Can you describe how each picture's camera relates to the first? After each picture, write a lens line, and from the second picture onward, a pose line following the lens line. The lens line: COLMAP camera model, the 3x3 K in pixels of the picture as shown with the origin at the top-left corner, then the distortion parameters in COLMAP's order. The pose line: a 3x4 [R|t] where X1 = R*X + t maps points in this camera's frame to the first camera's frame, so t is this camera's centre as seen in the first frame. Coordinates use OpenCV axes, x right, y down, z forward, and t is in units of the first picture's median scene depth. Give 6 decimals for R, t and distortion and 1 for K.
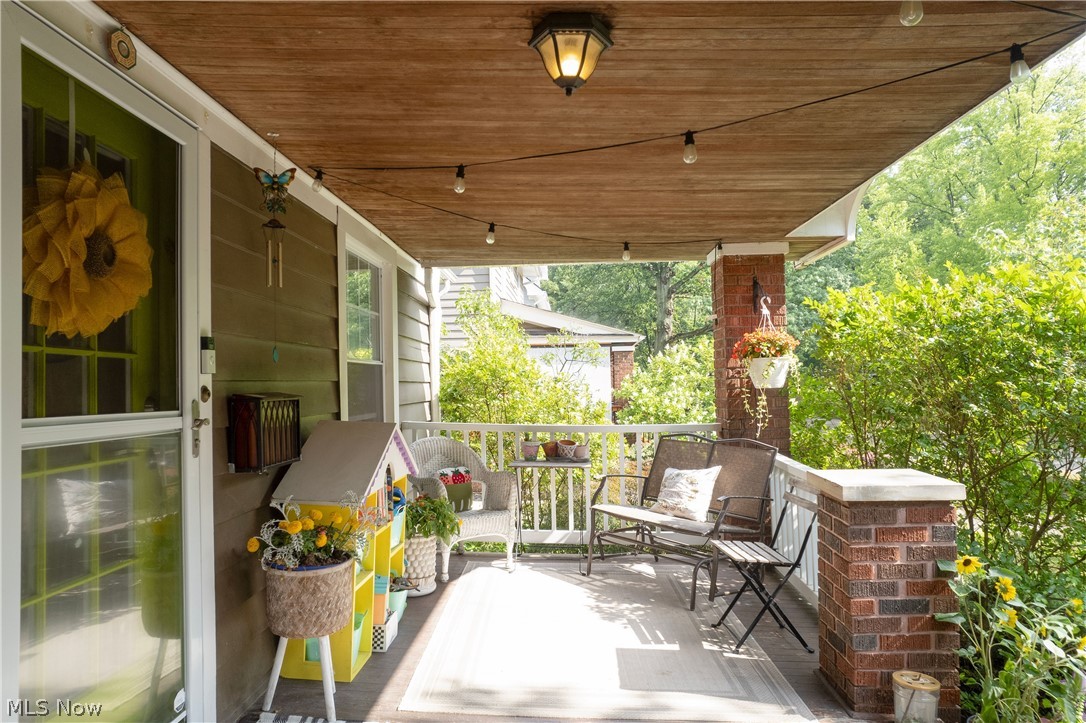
lens RADIAL K [[698.3, 0, 543.0], [0, 698.3, 373.7], [0, 0, 1]] dist [-0.068509, 0.000041]
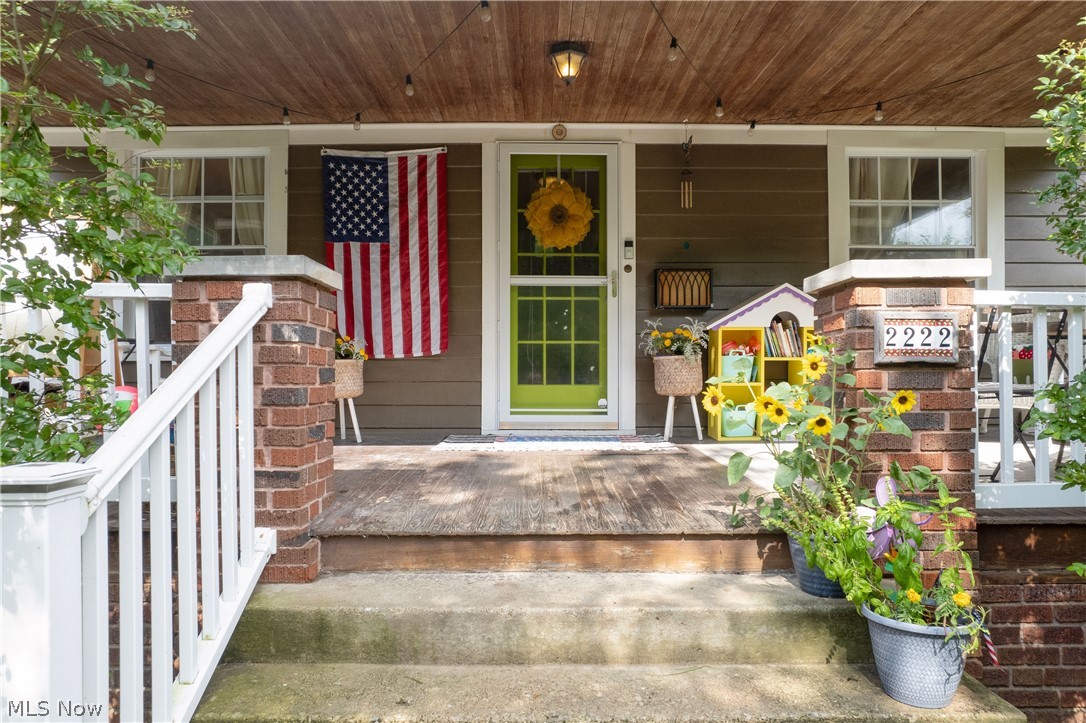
lens RADIAL K [[698.3, 0, 543.0], [0, 698.3, 373.7], [0, 0, 1]] dist [-0.068509, 0.000041]
pose [[0.042349, 0.005164, -0.999090, 1.719877], [0.014209, 0.999882, 0.005770, 0.355810], [0.999002, -0.014441, 0.042271, 0.700619]]
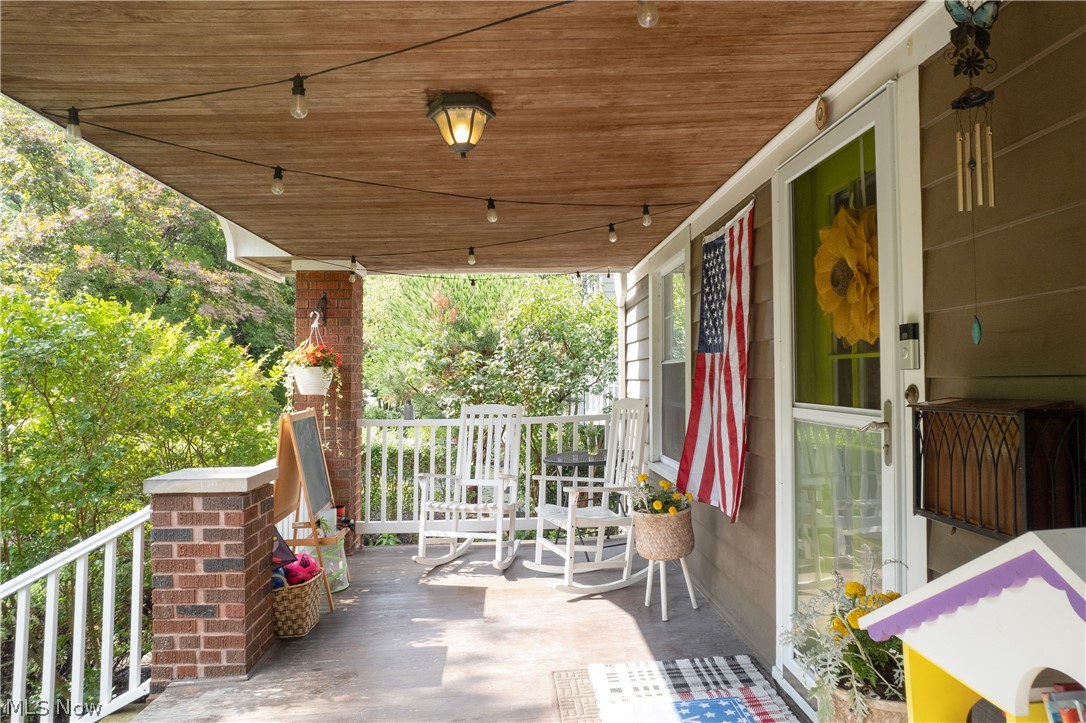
lens RADIAL K [[698.3, 0, 543.0], [0, 698.3, 373.7], [0, 0, 1]] dist [-0.068509, 0.000041]
pose [[-0.996271, 0.019758, -0.083989, 0.005832], [0.021612, 0.999541, -0.021220, 0.012912], [0.083531, -0.022956, -0.996241, 1.897829]]
